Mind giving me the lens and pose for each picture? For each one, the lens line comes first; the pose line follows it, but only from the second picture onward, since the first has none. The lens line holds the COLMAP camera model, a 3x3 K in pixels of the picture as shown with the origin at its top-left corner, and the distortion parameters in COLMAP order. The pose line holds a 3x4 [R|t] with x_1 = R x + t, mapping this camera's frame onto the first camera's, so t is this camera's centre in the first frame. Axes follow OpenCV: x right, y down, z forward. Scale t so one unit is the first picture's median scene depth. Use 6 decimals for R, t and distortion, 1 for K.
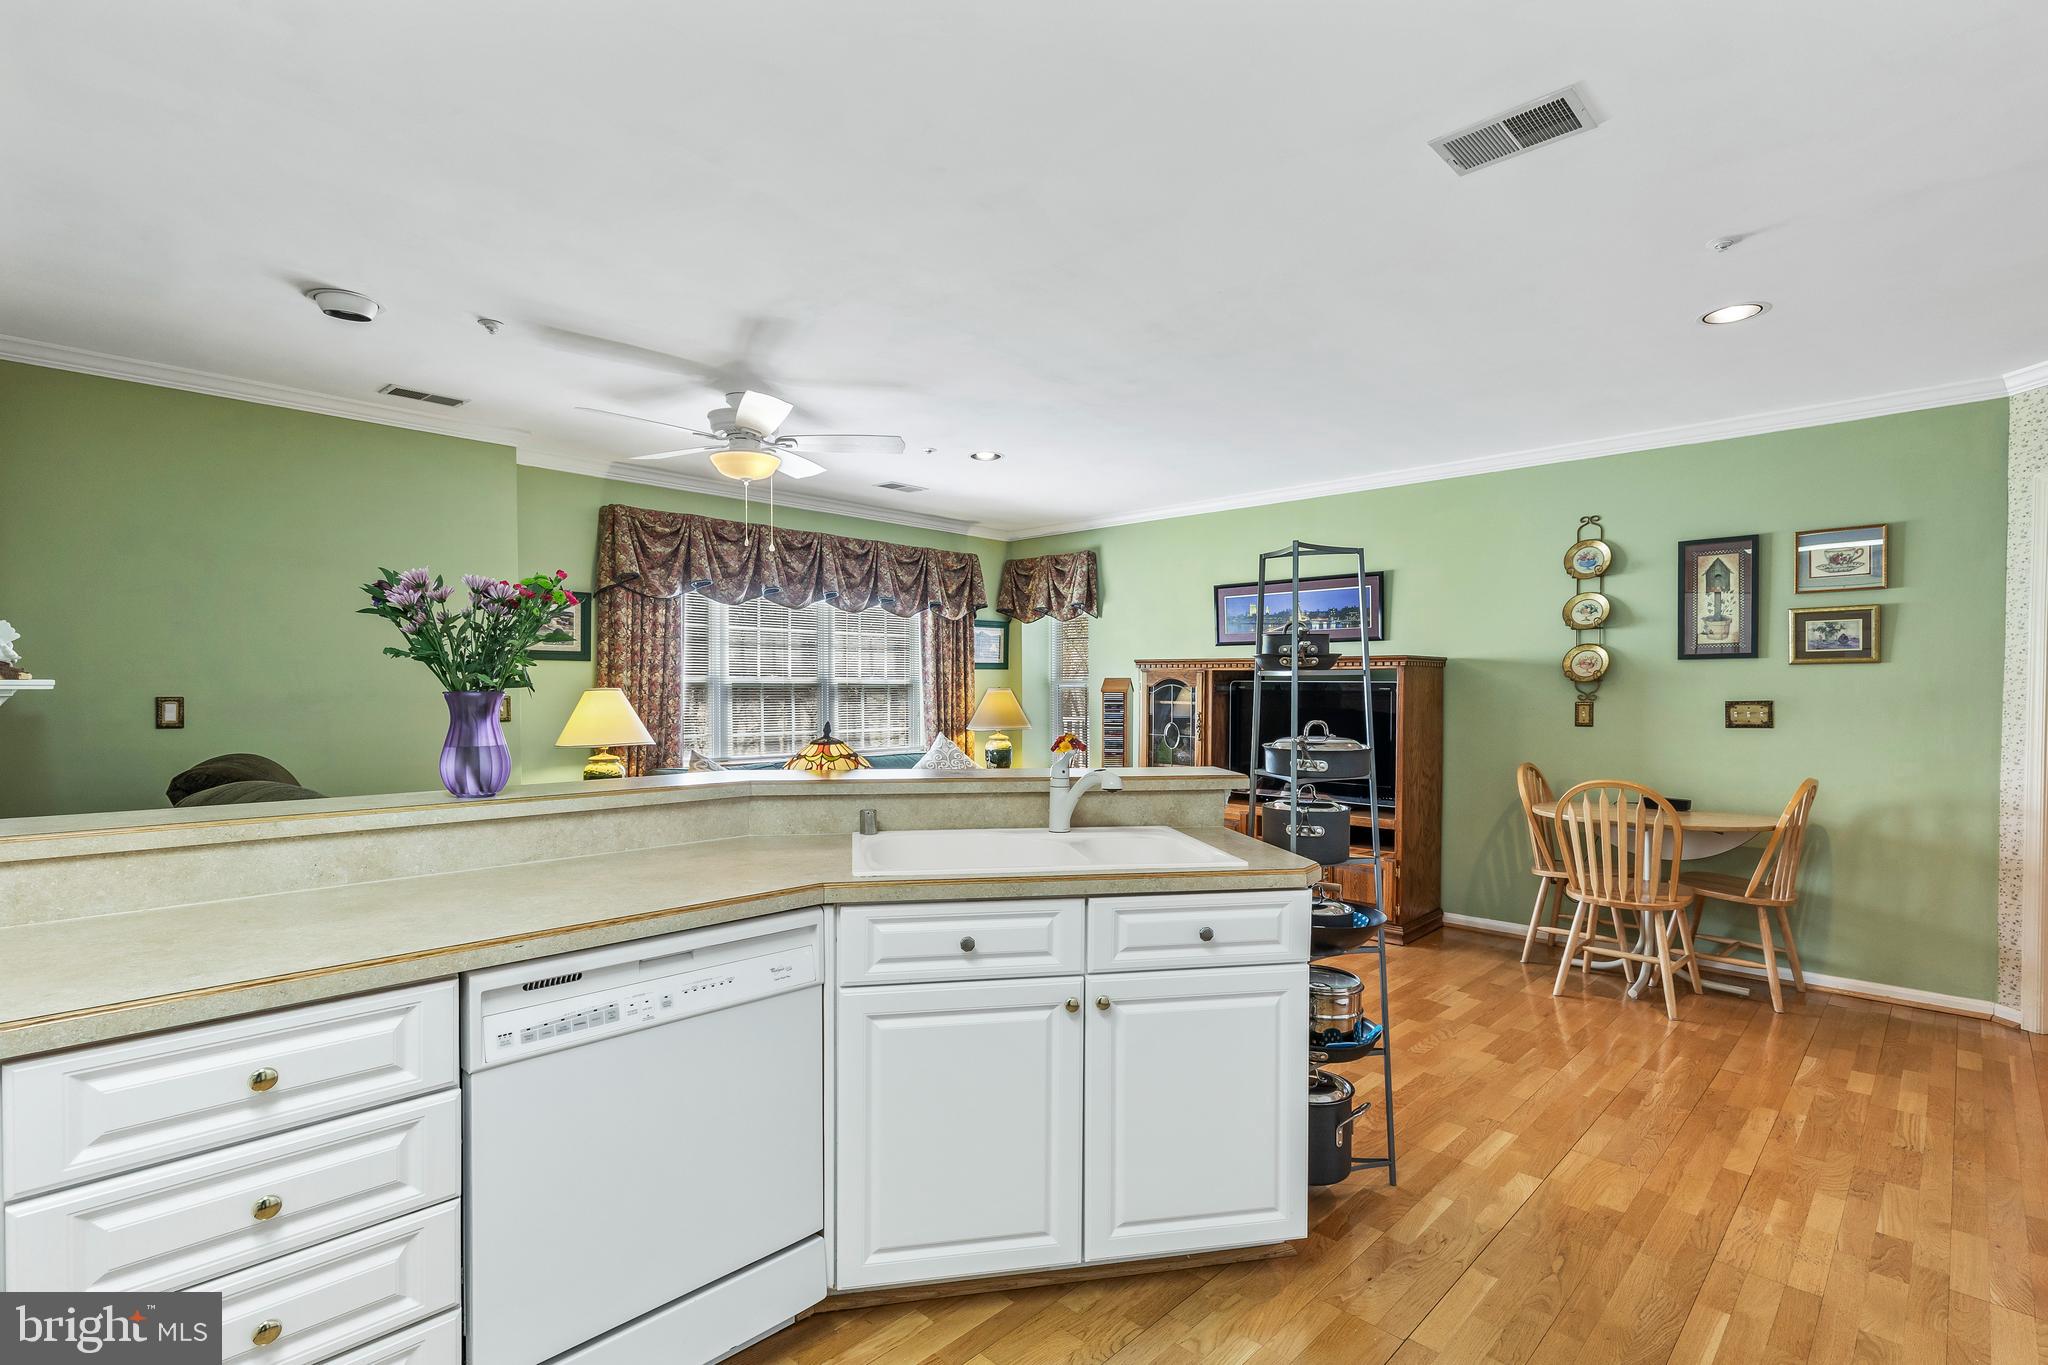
lens RADIAL K [[935.4, 0, 1032.9], [0, 935.4, 704.8], [0, 0, 1]] dist [0.001989, 0.000273]
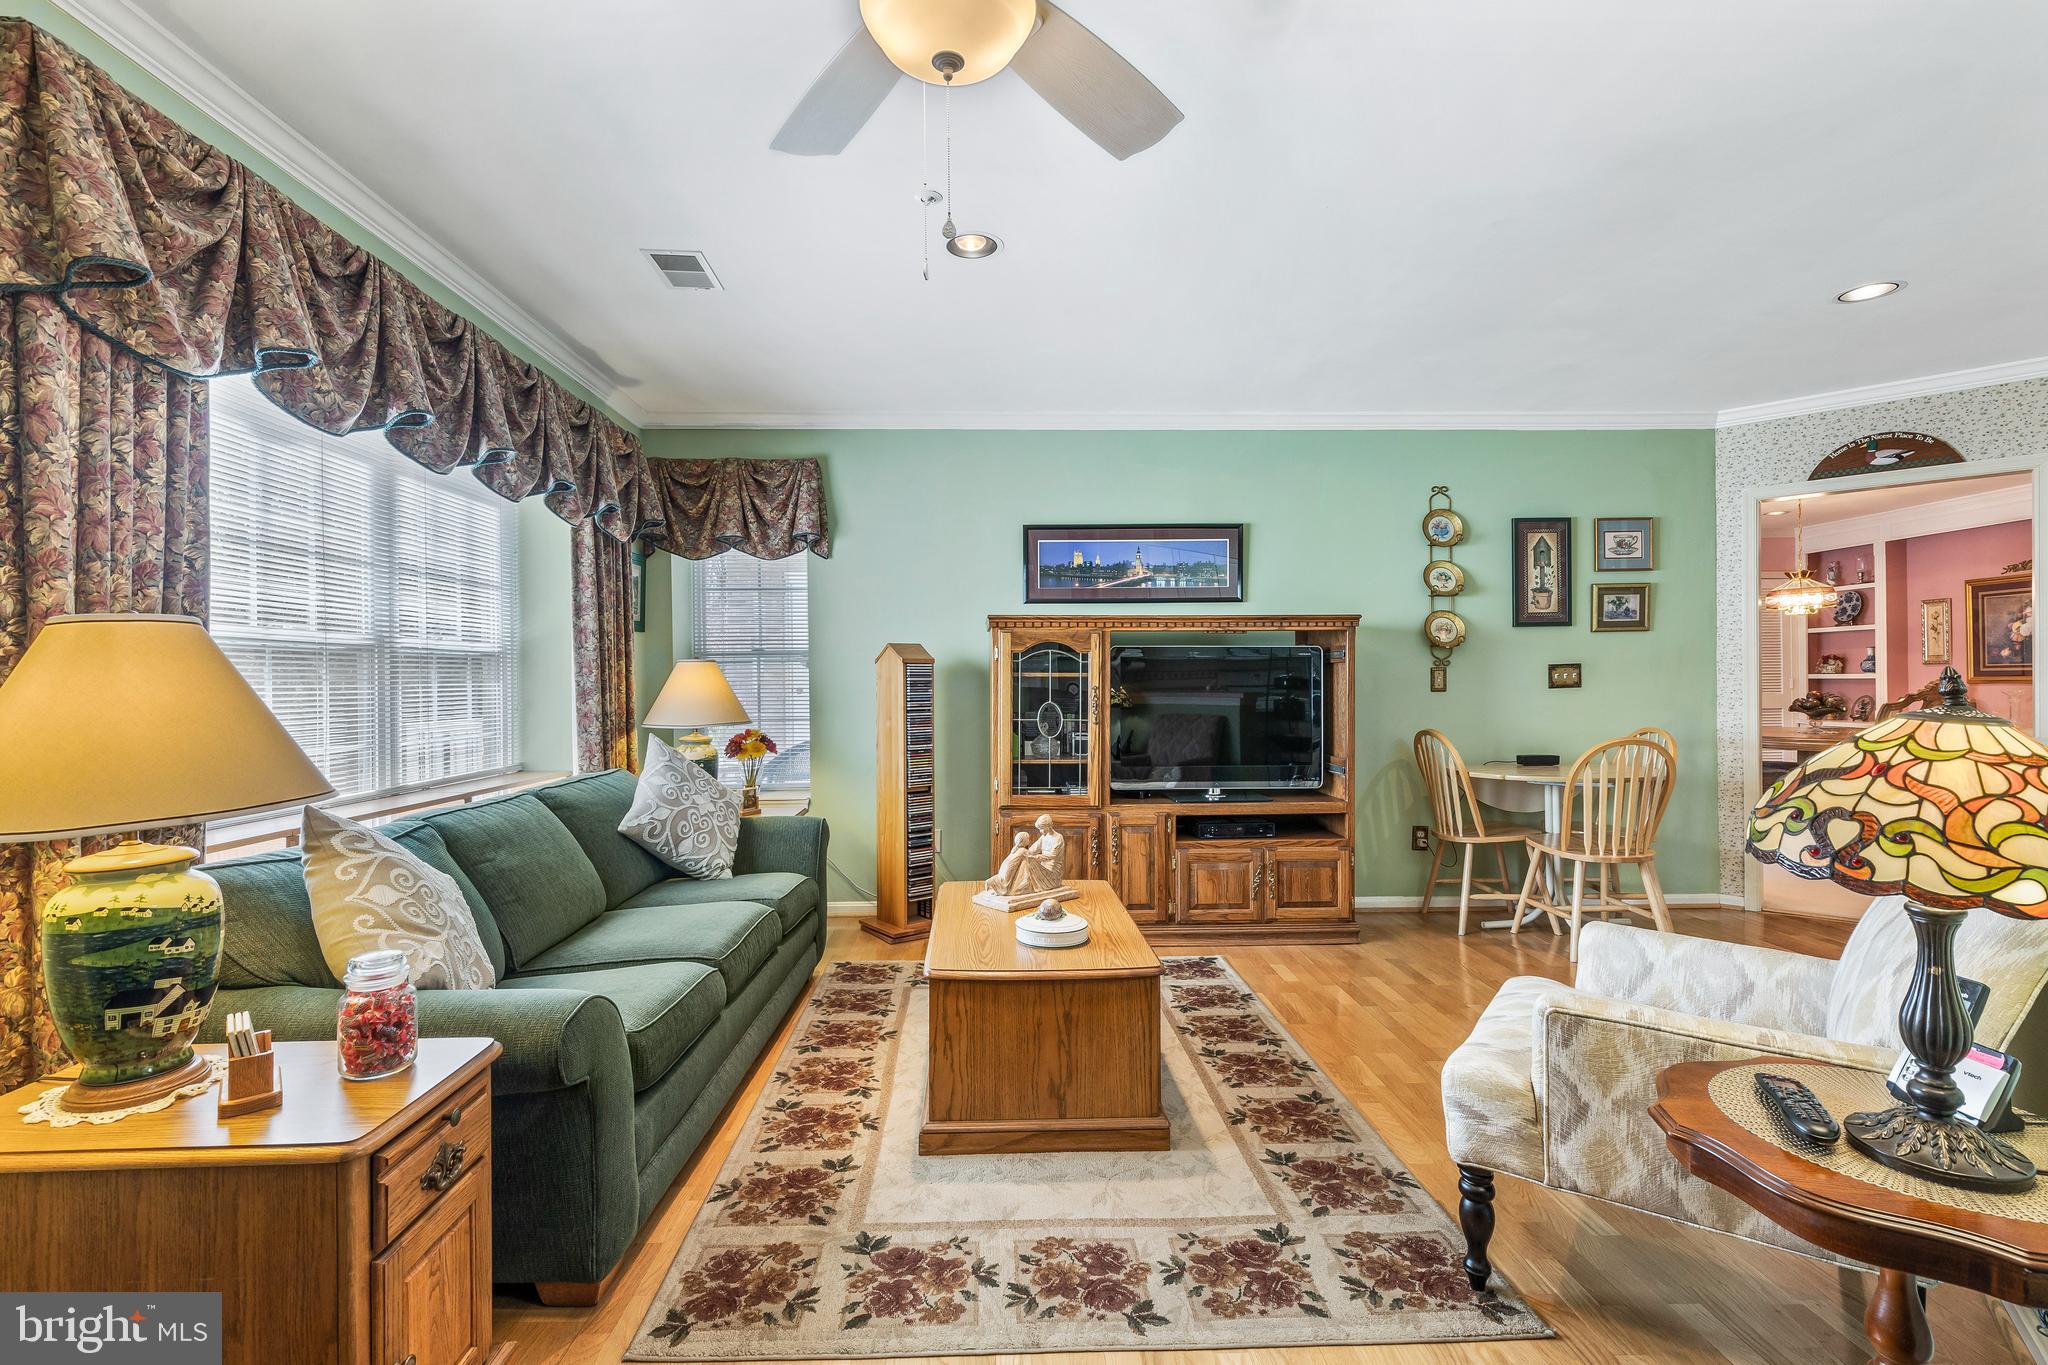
lens RADIAL K [[935.0, 0, 1015.1], [0, 935.0, 683.7], [0, 0, 1]] dist [0.007607, -0.000569]
pose [[0.716258, -0.011958, 0.697733, -0.489312], [0.022153, 0.999739, -0.005607, 0.011145], [-0.697483, 0.019473, 0.716336, 0.632014]]
